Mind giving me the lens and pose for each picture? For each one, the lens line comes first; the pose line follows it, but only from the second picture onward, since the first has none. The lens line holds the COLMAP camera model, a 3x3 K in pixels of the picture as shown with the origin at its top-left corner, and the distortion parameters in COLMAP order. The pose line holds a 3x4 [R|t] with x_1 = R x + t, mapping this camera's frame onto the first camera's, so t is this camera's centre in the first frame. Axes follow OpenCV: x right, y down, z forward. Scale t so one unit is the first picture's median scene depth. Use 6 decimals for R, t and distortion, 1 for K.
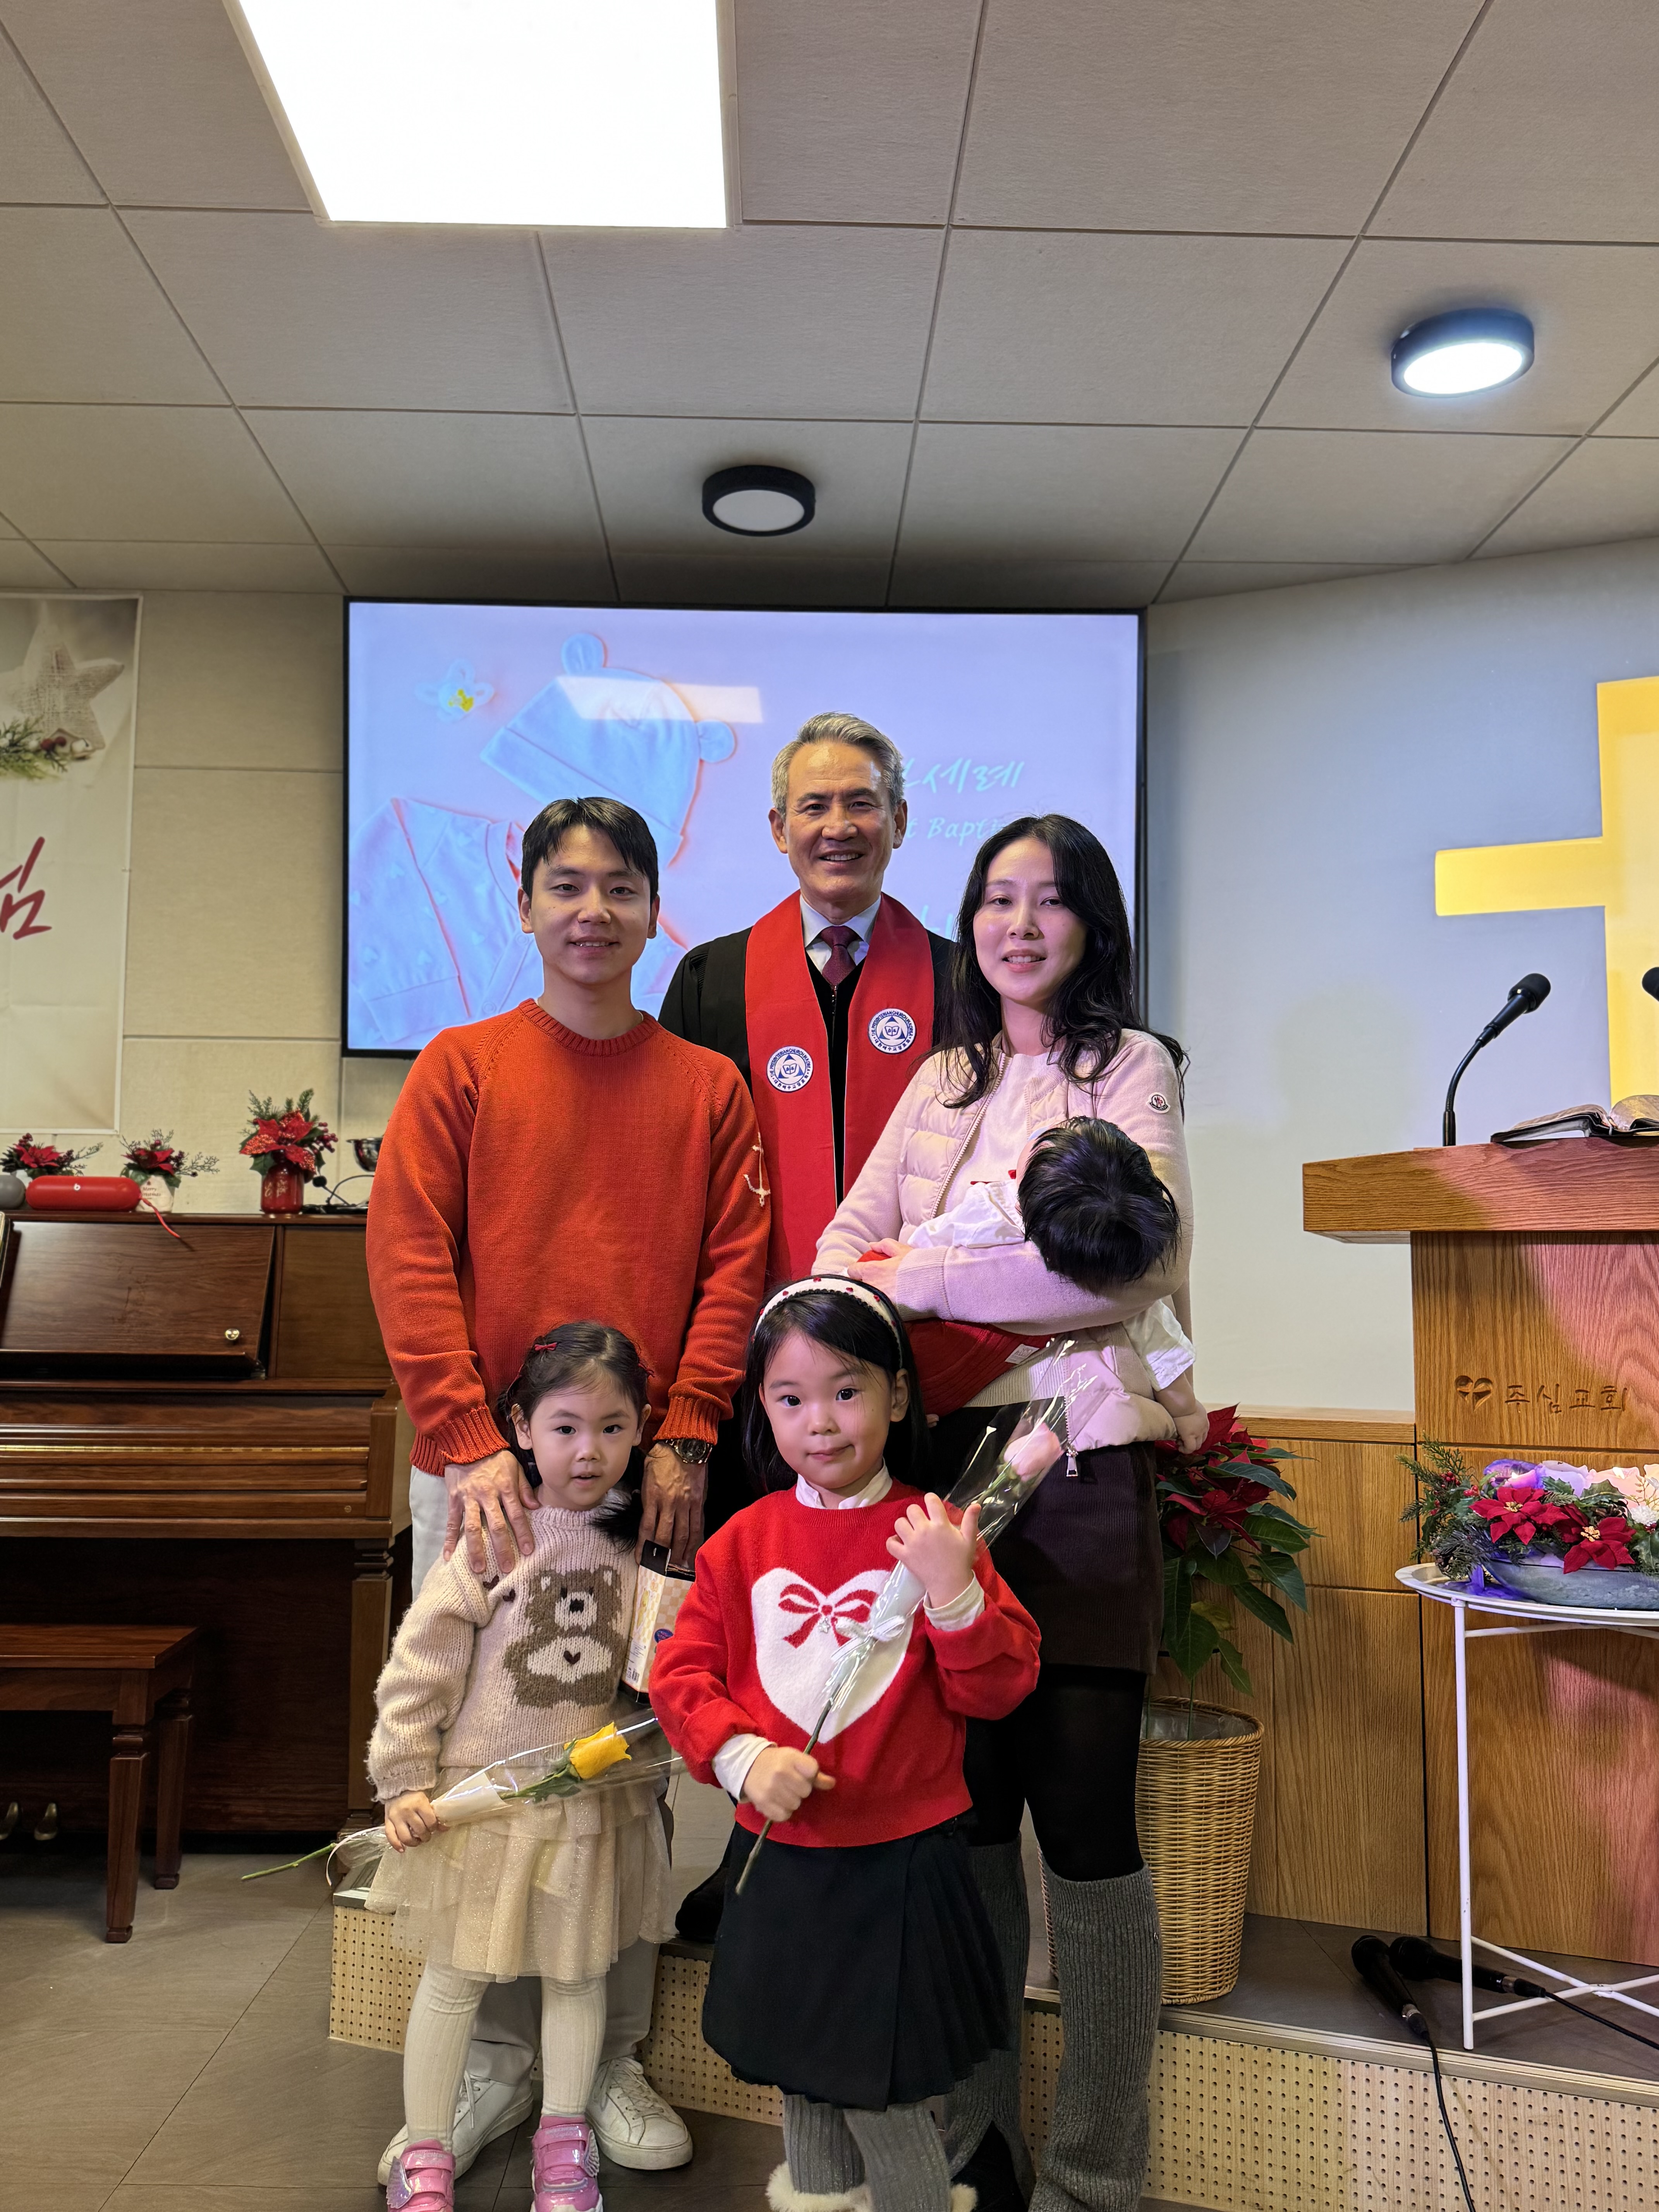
lens RADIAL K [[1811.4, 0, 830.0], [0, 1811.4, 1123.6], [0, 0, 1]] dist [0.033321, -0.048924]
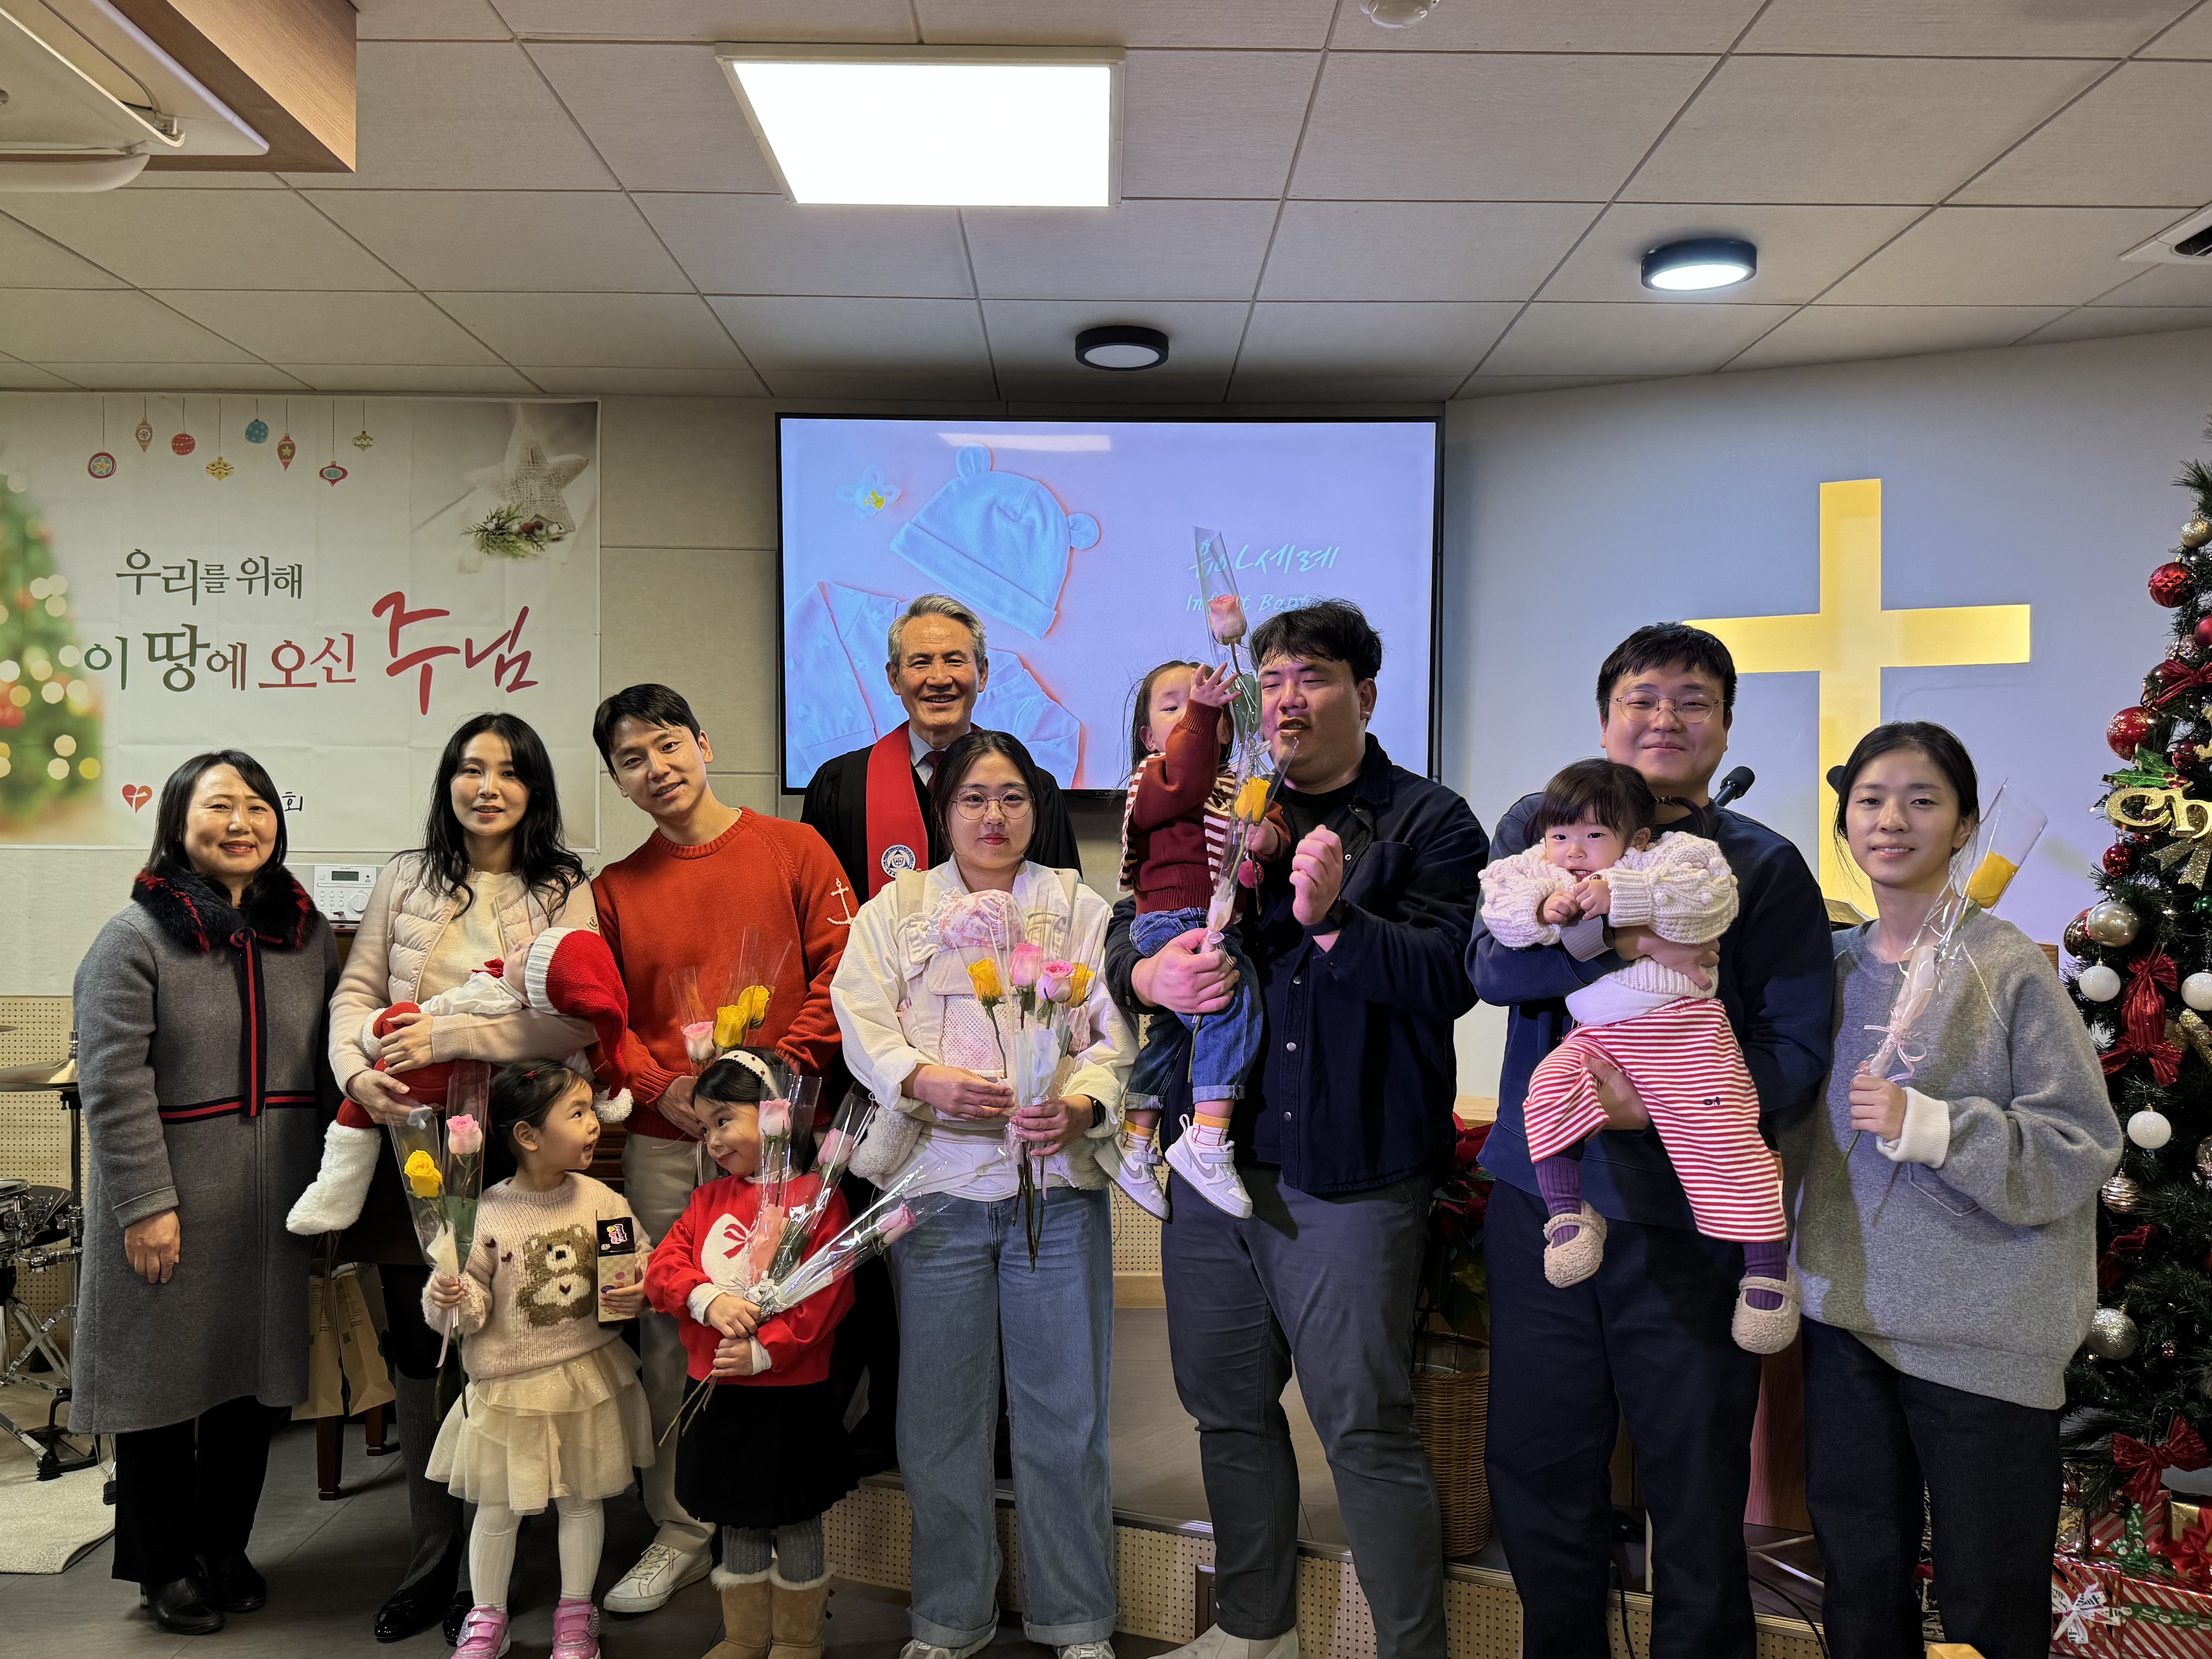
lens RADIAL K [[1749.6, 0, 1114.7], [0, 1749.6, 830.8], [0, 0, 1]] dist [0.038607, -0.061673]
pose [[0.999811, -0.002773, -0.019224, -0.029586], [0.004391, 0.996404, 0.084621, -0.159705], [0.018920, -0.084690, 0.996228, -0.255473]]
